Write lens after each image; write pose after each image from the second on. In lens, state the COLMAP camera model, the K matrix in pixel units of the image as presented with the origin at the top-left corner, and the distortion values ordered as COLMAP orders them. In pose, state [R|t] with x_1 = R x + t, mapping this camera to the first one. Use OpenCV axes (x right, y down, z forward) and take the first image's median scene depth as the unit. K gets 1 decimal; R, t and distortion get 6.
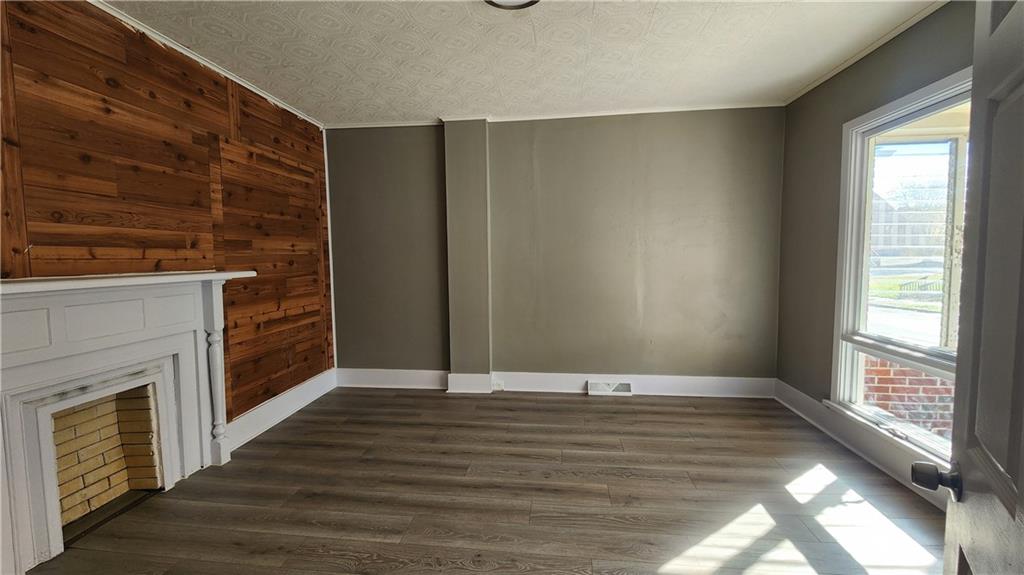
lens RADIAL K [[419.0, 0, 509.6], [0, 419.0, 285.5], [0, 0, 1]] dist [-0.003968, -0.000323]
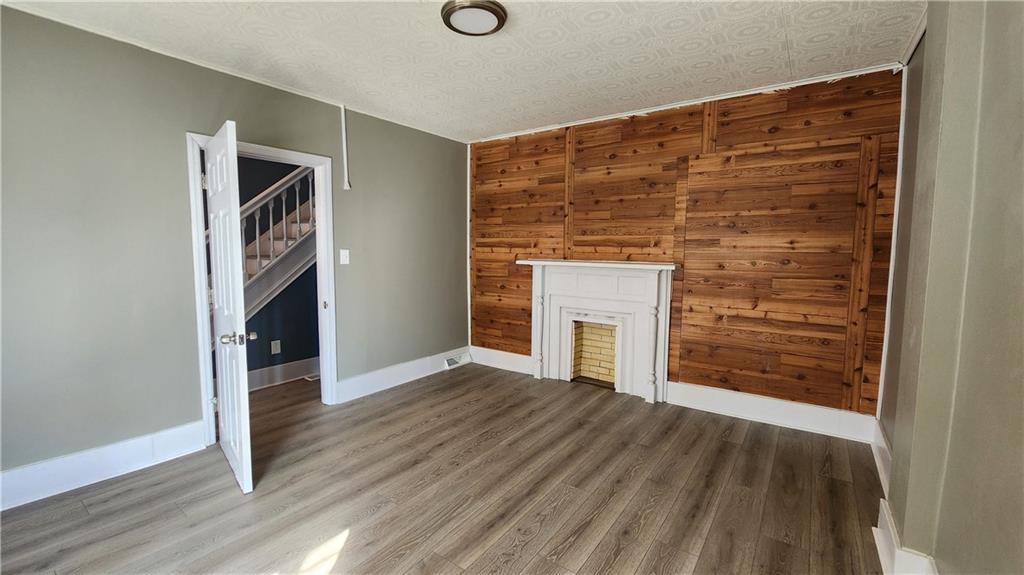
lens RADIAL K [[419.0, 0, 509.9], [0, 419.0, 282.6], [0, 0, 1]] dist [-0.003968, -0.000323]
pose [[-0.489108, 0.084633, -0.868107, 0.709027], [-0.062237, 0.989358, 0.131519, -0.119571], [0.870000, 0.118356, -0.478636, 1.214323]]
